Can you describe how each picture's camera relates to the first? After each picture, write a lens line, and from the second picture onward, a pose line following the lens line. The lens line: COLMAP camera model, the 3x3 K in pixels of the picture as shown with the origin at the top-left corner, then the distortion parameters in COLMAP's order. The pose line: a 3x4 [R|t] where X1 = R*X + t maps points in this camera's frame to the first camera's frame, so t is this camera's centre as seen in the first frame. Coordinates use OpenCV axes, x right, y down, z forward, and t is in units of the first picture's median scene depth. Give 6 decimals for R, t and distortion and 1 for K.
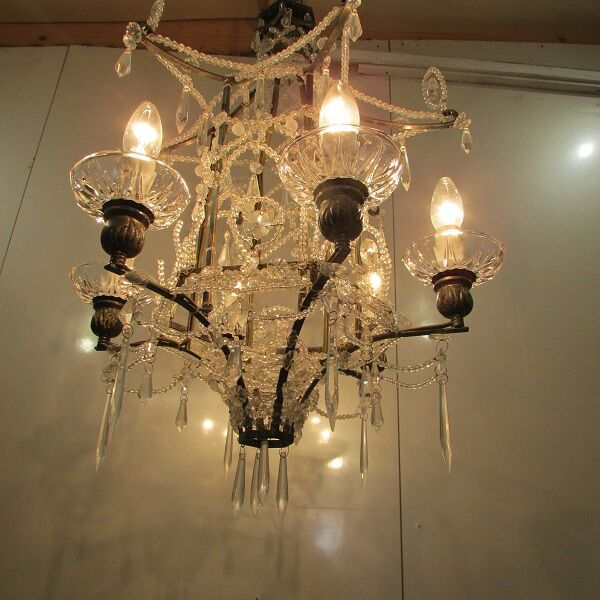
lens RADIAL K [[578.9, 0, 300.0], [0, 578.9, 300.0], [0, 0, 1]] dist [-0.004337, -0.019757]
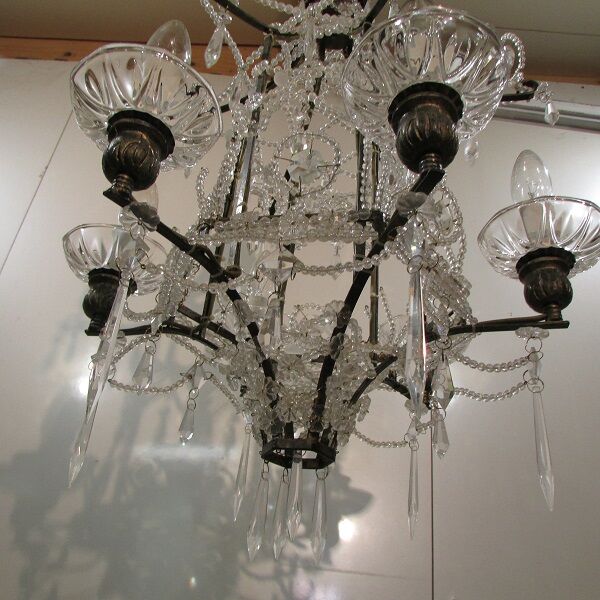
lens RADIAL K [[578.9, 0, 300.0], [0, 578.9, 300.0], [0, 0, 1]] dist [-0.004337, -0.019757]
pose [[0.998433, 0.053985, -0.014769, -0.056590], [-0.055246, 0.992871, -0.105614, 0.121563], [0.008962, 0.106265, 0.994297, 0.233694]]
